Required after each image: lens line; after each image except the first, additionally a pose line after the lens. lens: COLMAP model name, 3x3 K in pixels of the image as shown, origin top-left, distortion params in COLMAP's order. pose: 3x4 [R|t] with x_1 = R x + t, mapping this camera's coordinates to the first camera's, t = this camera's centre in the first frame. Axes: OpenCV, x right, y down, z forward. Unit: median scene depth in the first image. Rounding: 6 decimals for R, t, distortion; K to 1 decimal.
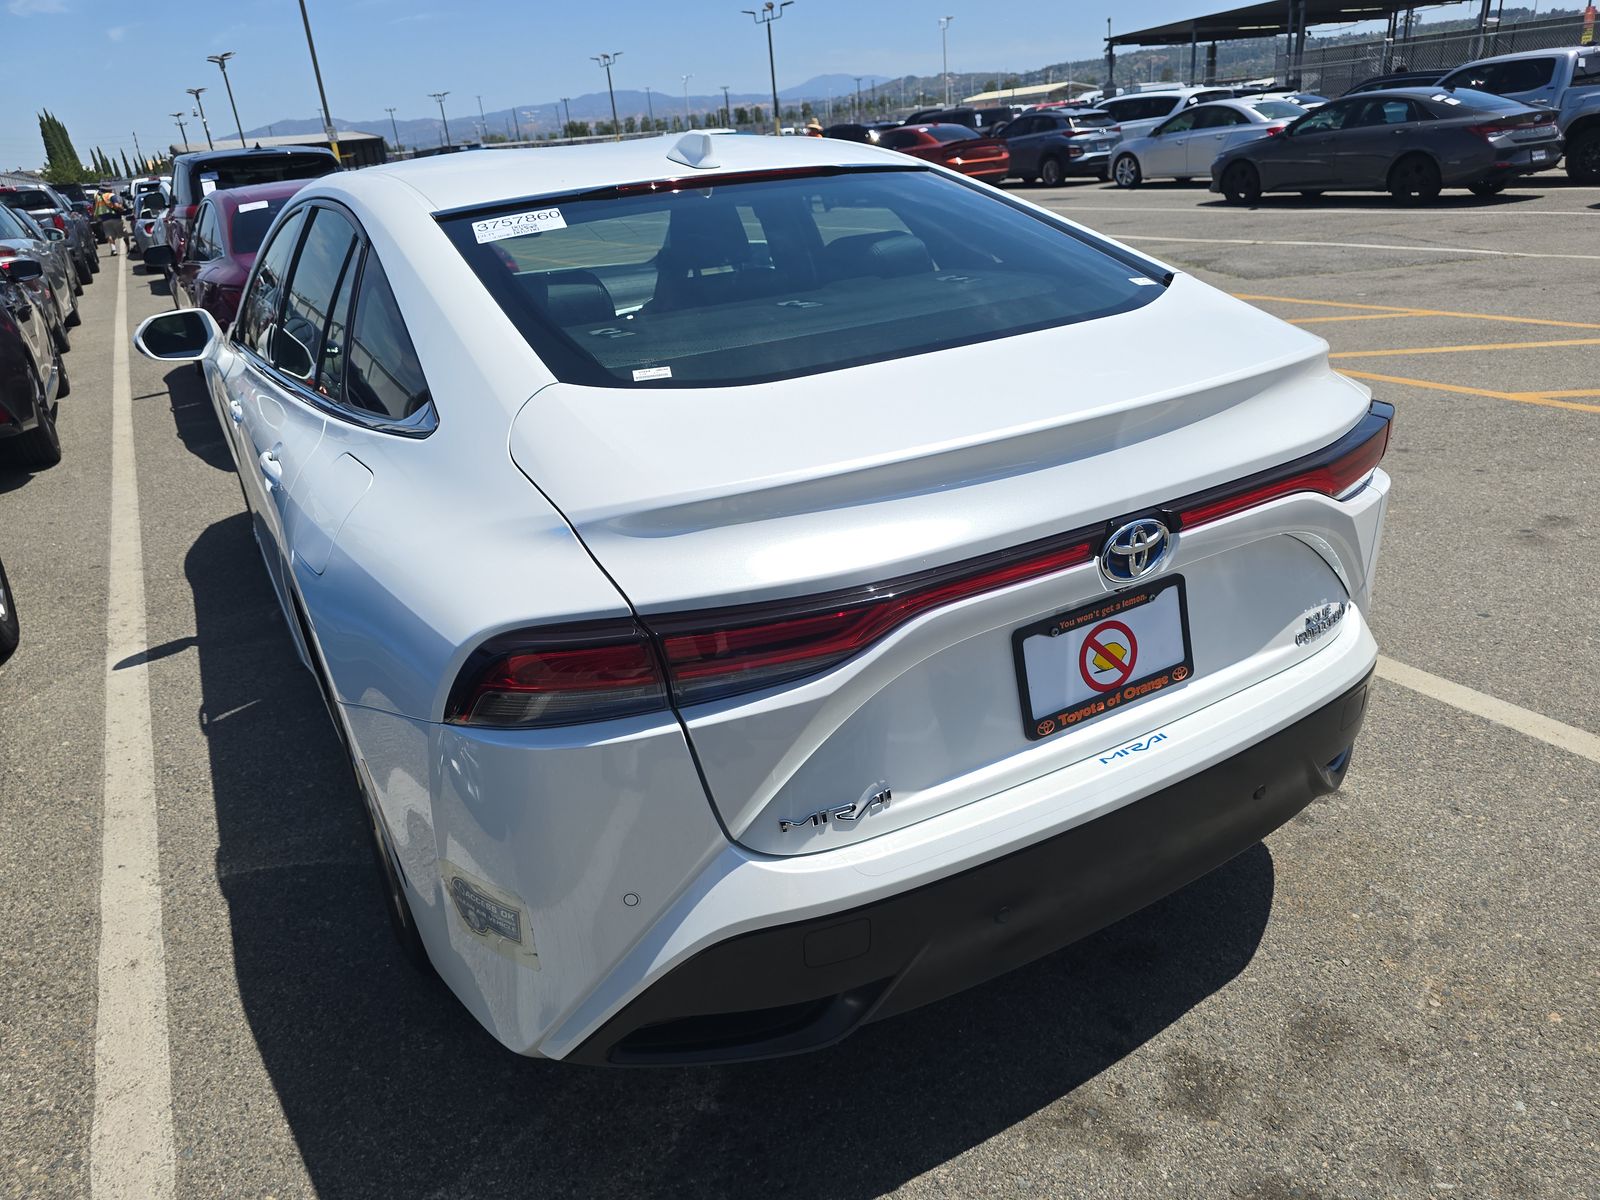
lens RADIAL K [[1086.2, 0, 806.8], [0, 1086.2, 618.0], [0, 0, 1]] dist [0.025657, -0.024531]
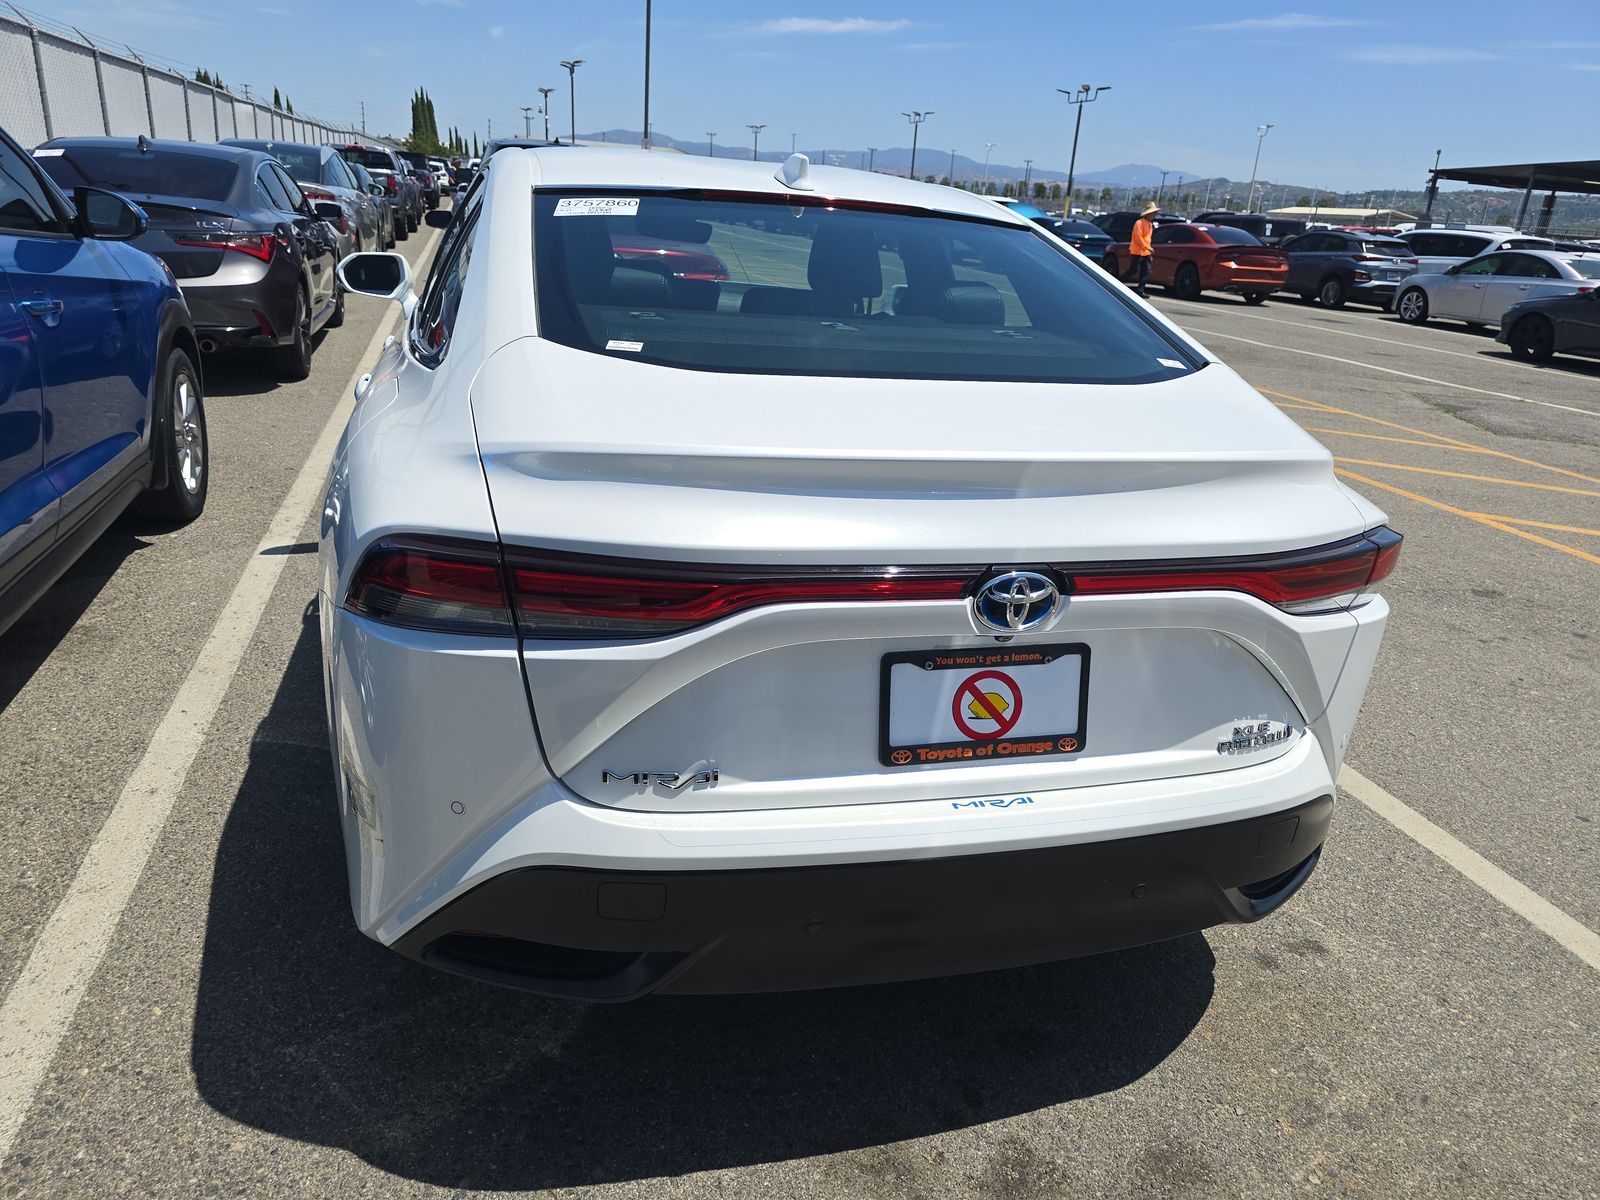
lens RADIAL K [[1086.2, 0, 806.8], [0, 1086.2, 618.0], [0, 0, 1]] dist [0.025657, -0.024531]
pose [[0.957737, 0.226101, -0.177812, 0.187078], [-0.234341, 0.971793, -0.026509, 0.015068], [0.166803, 0.067058, 0.983707, -0.005986]]
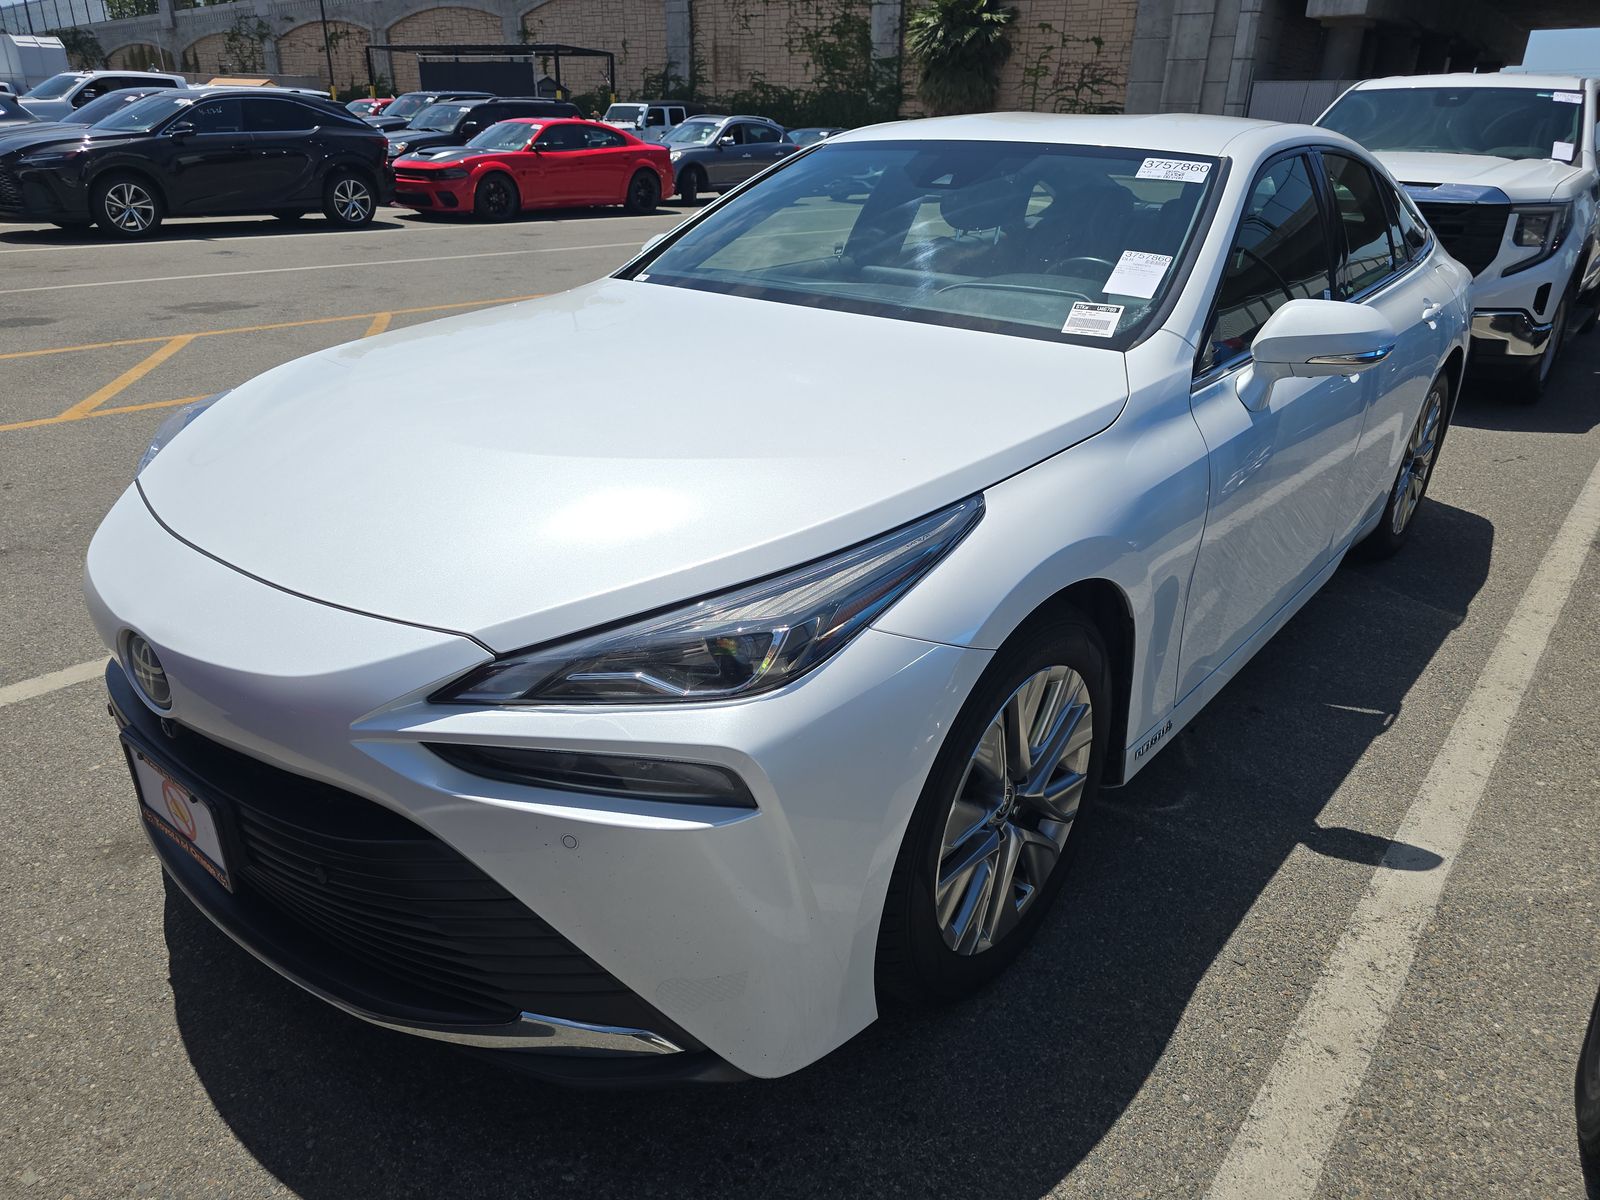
lens RADIAL K [[1086.2, 0, 806.8], [0, 1086.2, 618.0], [0, 0, 1]] dist [0.025657, -0.024531]
pose [[-0.356705, -0.312812, 0.880290, -1.642739], [0.387590, 0.807800, 0.444109, -0.804560], [-0.850021, 0.499607, -0.166903, 2.172456]]
